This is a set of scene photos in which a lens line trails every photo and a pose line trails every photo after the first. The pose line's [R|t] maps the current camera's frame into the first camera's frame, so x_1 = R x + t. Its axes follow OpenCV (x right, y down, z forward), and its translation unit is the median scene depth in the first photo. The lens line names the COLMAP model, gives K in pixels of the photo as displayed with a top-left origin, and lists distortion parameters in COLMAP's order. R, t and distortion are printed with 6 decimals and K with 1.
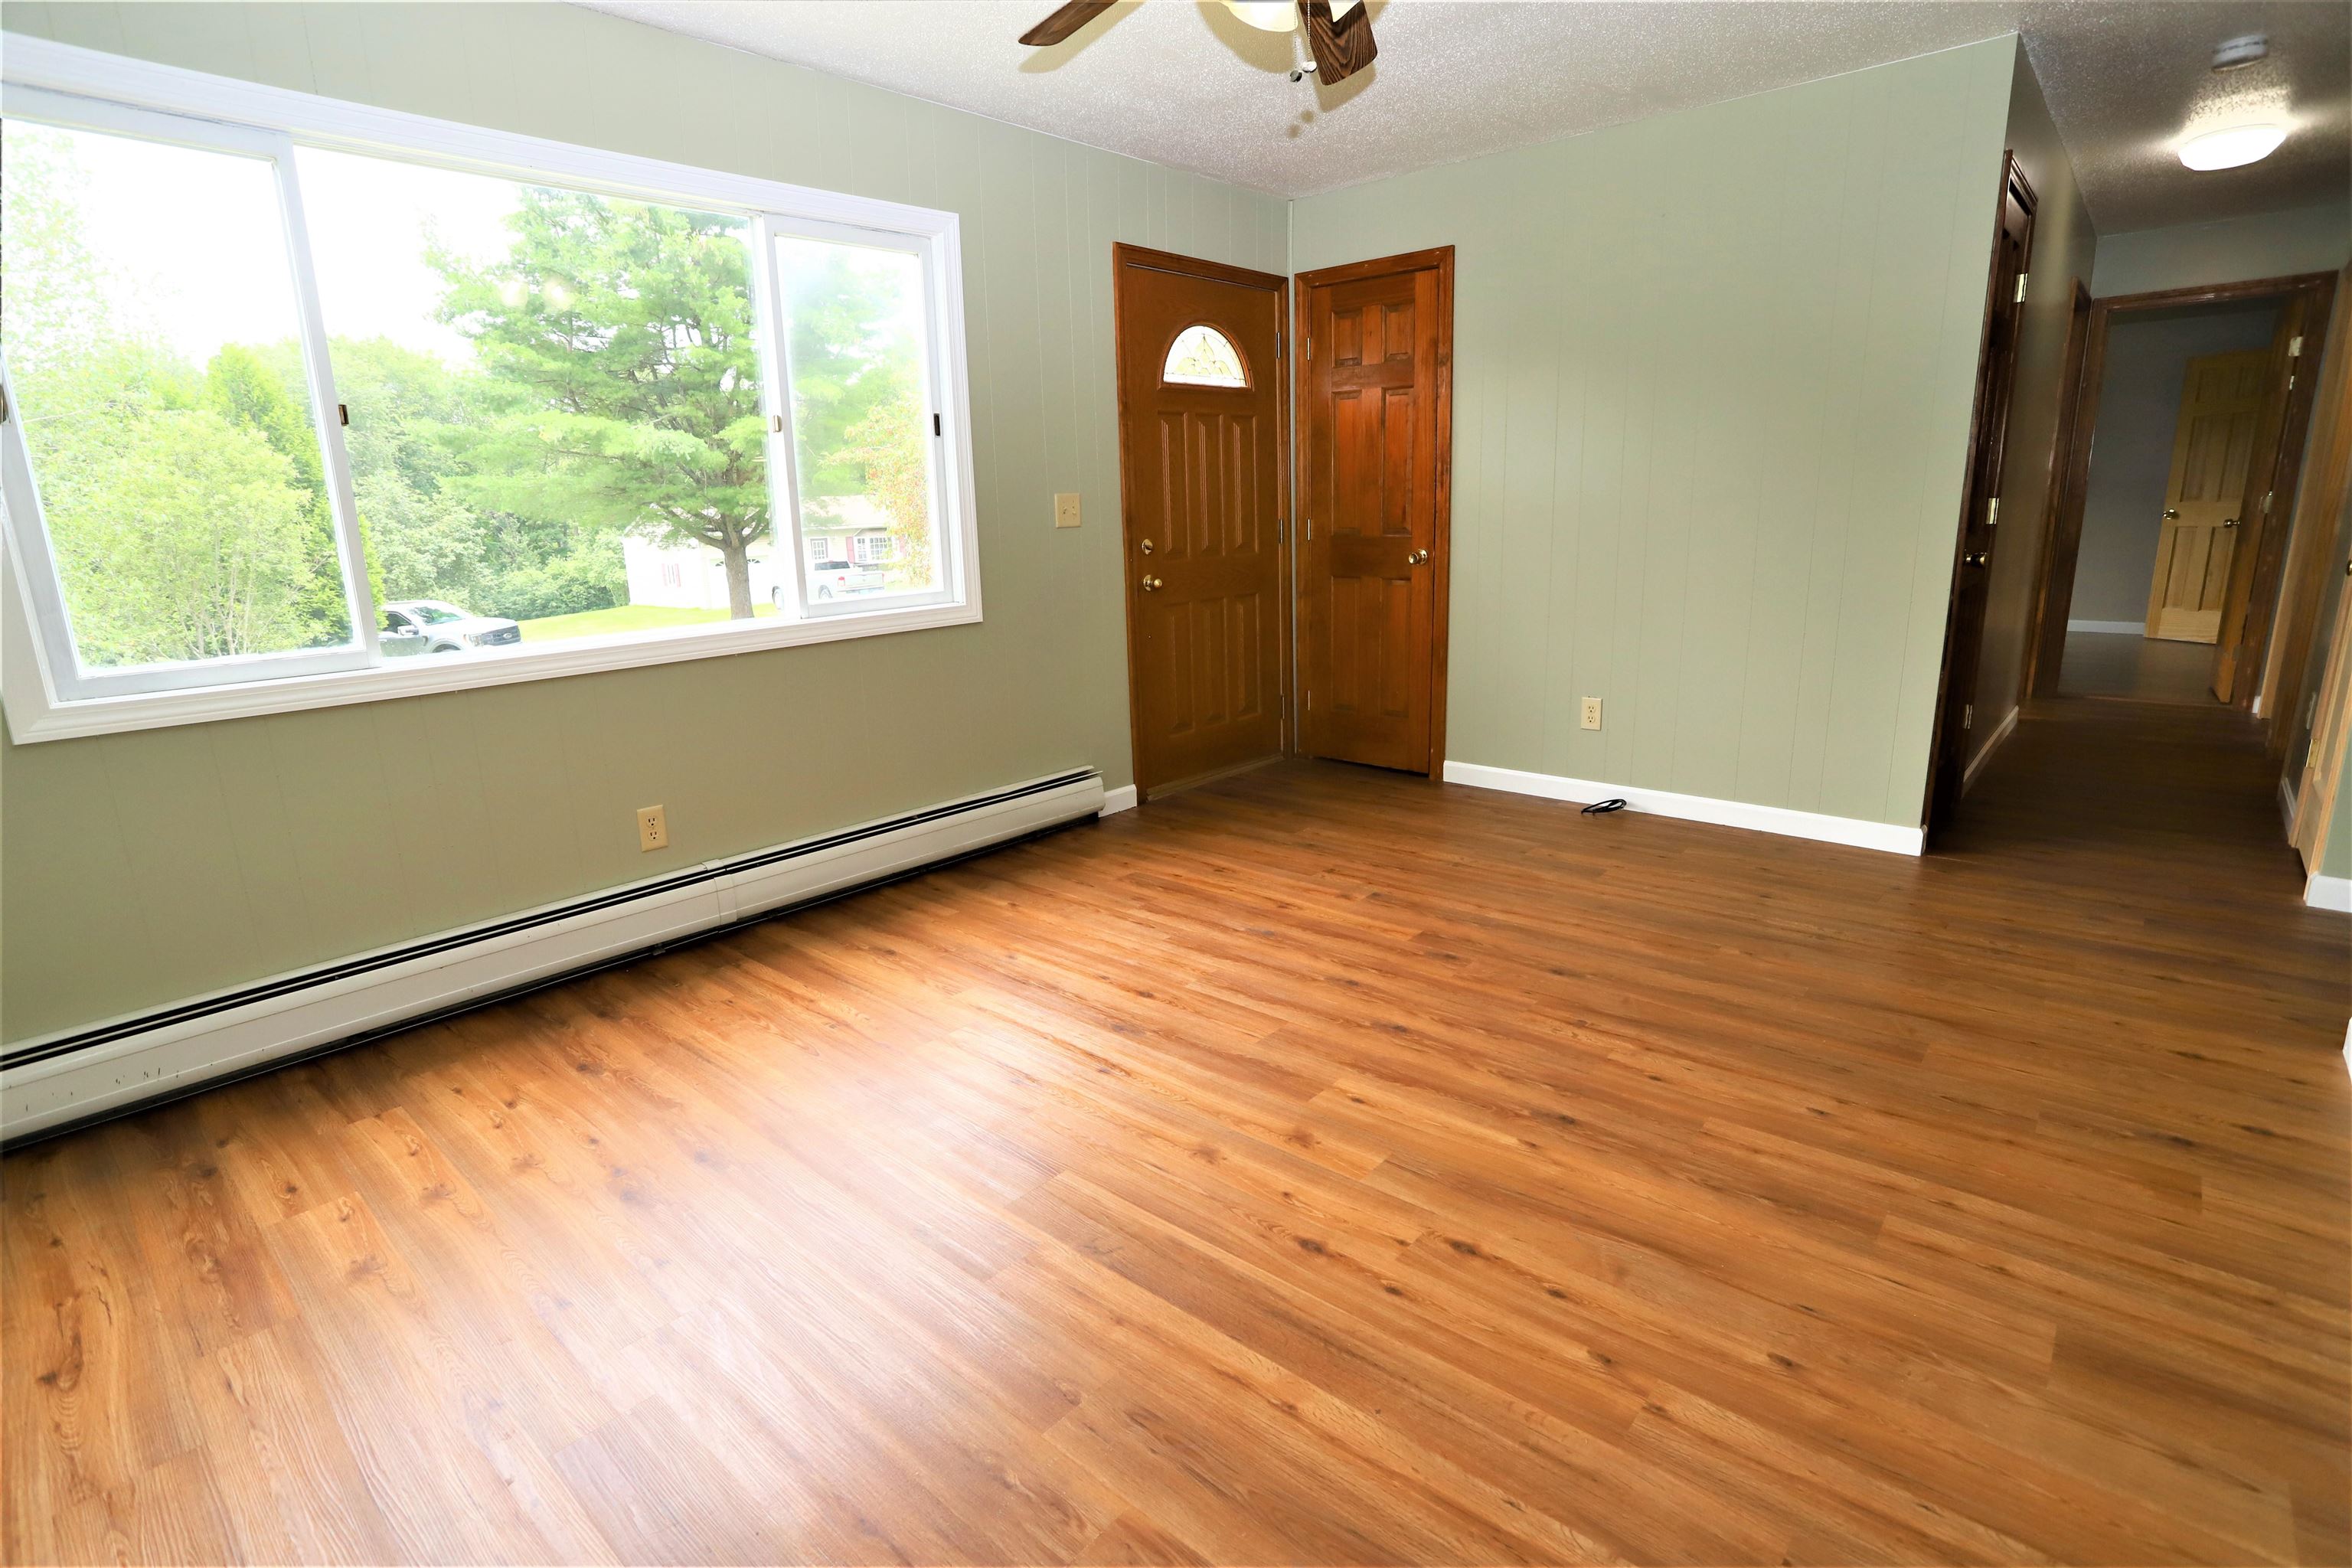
lens RADIAL K [[1138.3, 0, 1169.1], [0, 1138.3, 774.5], [0, 0, 1]] dist [-0.085730, 0.041516]
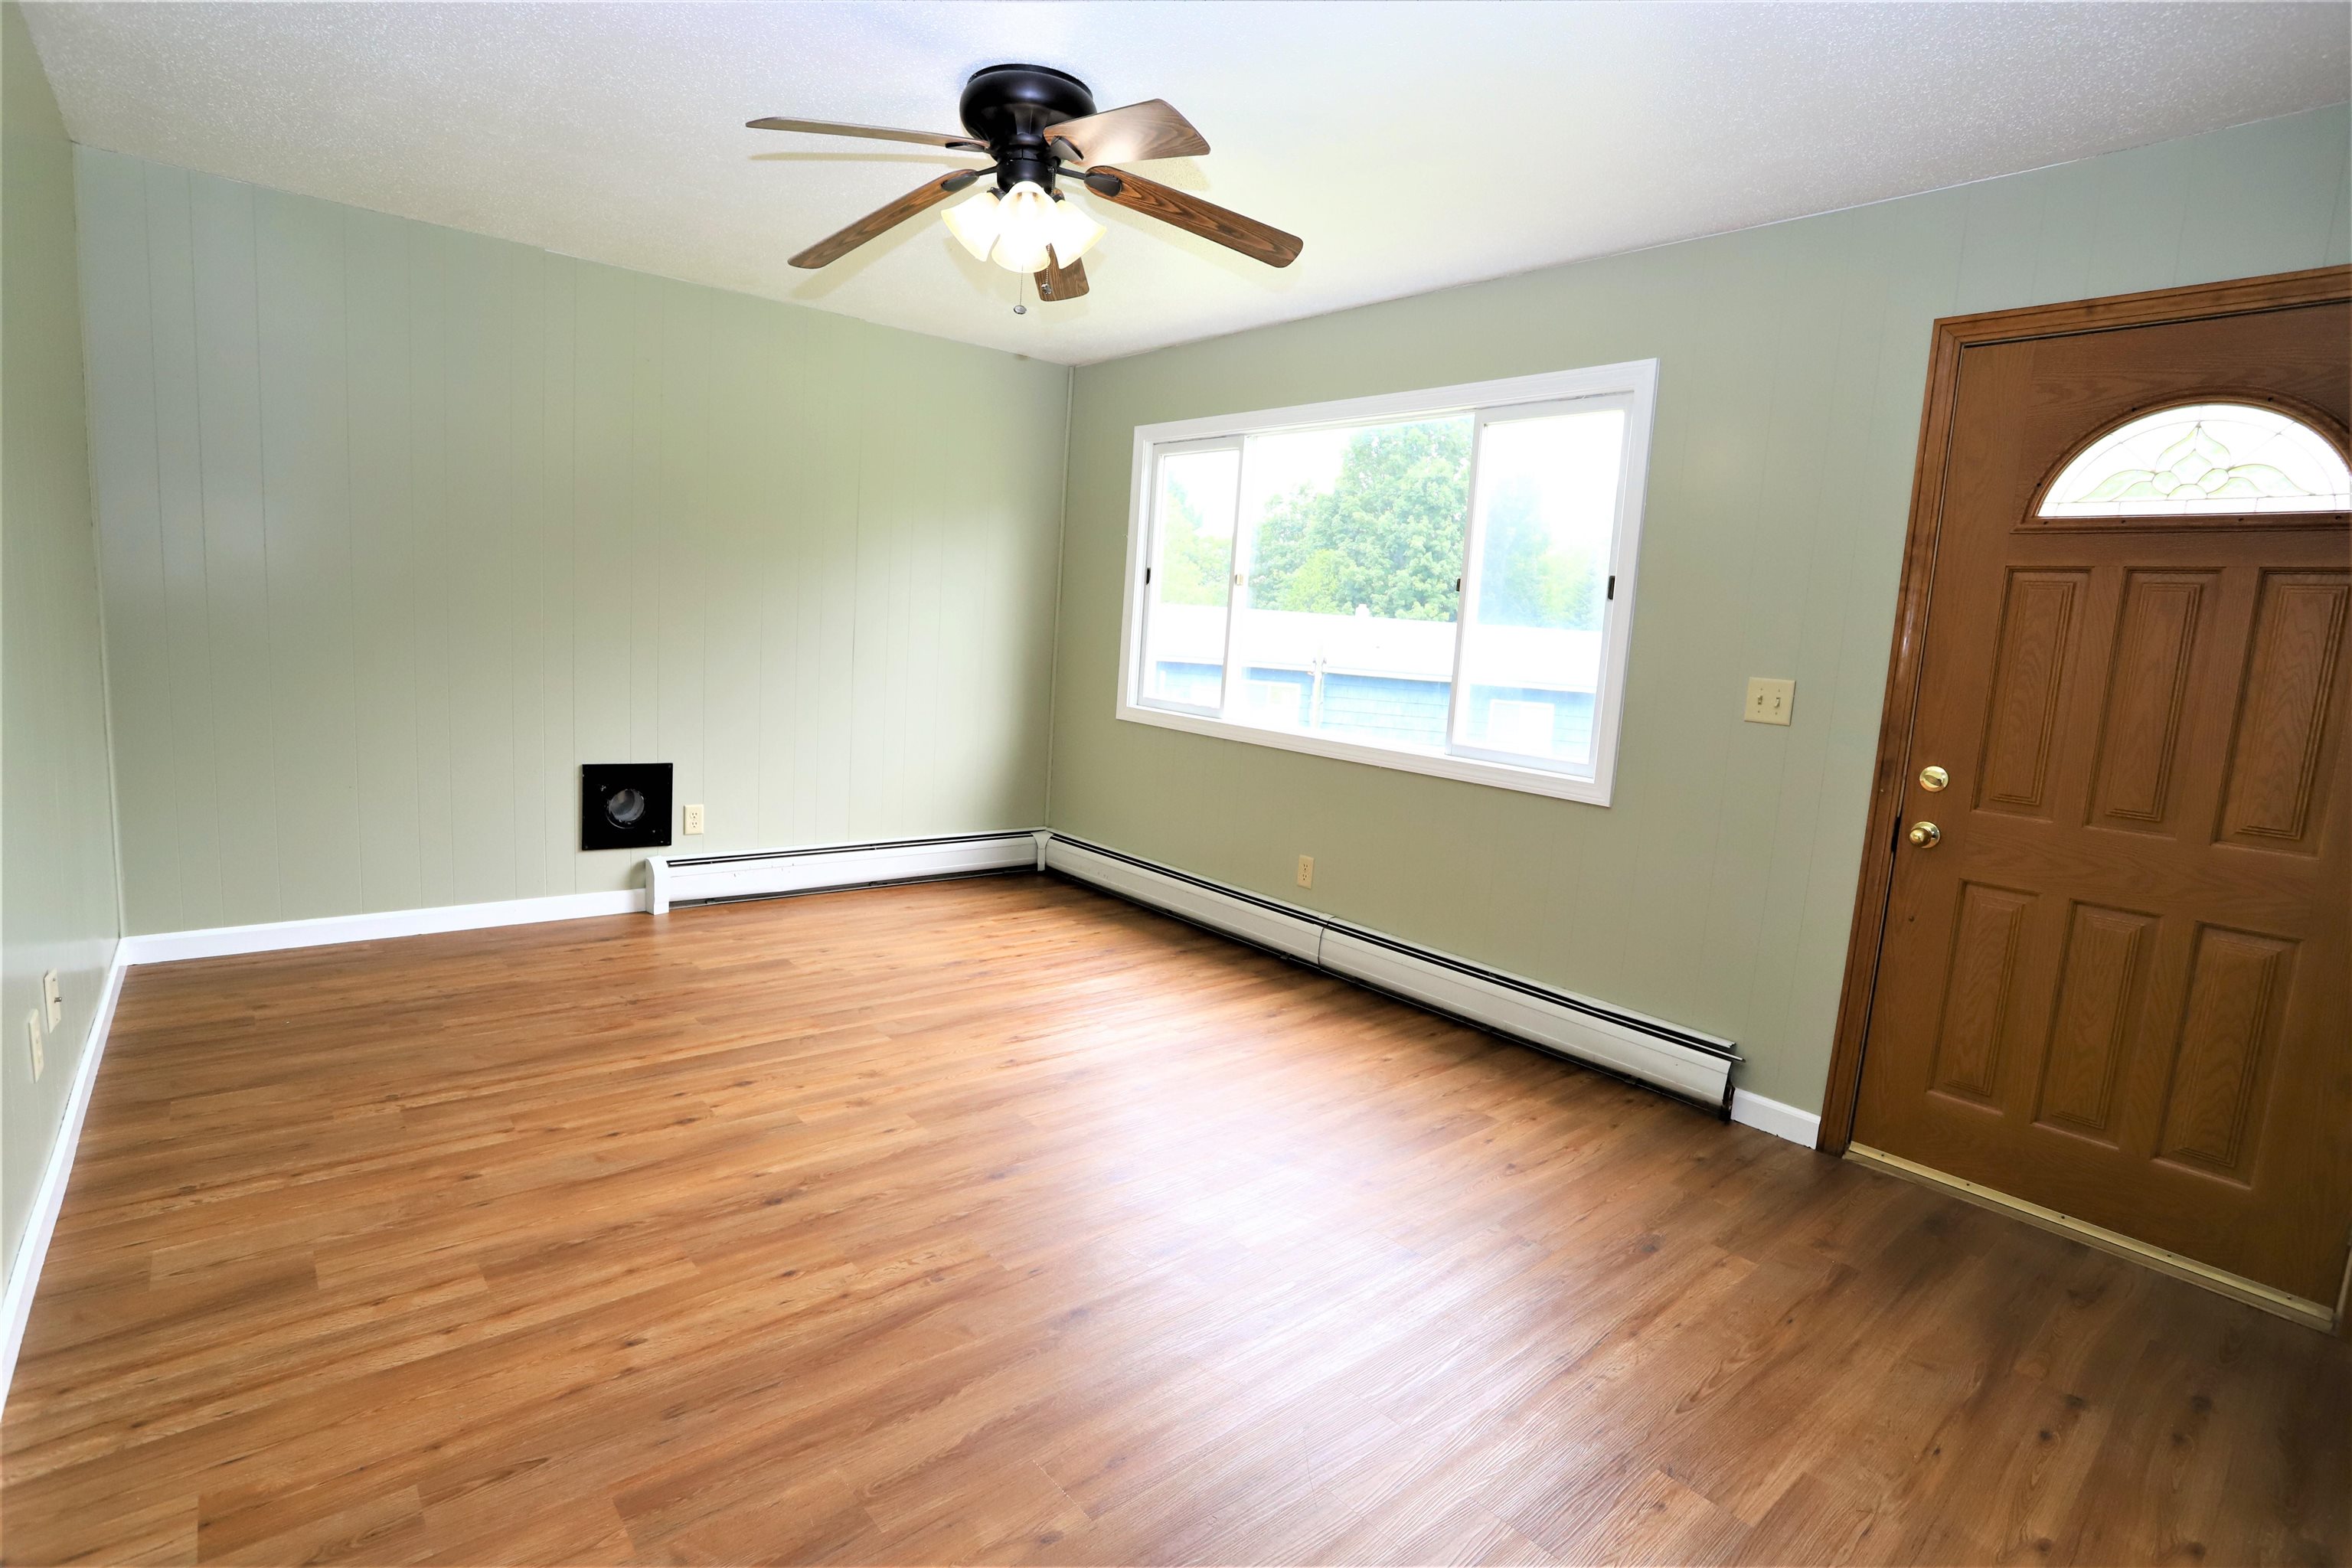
lens RADIAL K [[1138.3, 0, 1169.1], [0, 1138.3, 774.5], [0, 0, 1]] dist [-0.085730, 0.041516]
pose [[-0.132597, 0.155091, -0.978961, 1.251154], [-0.289682, 0.938495, 0.187916, -0.383136], [0.947894, 0.308504, -0.079515, 1.268210]]
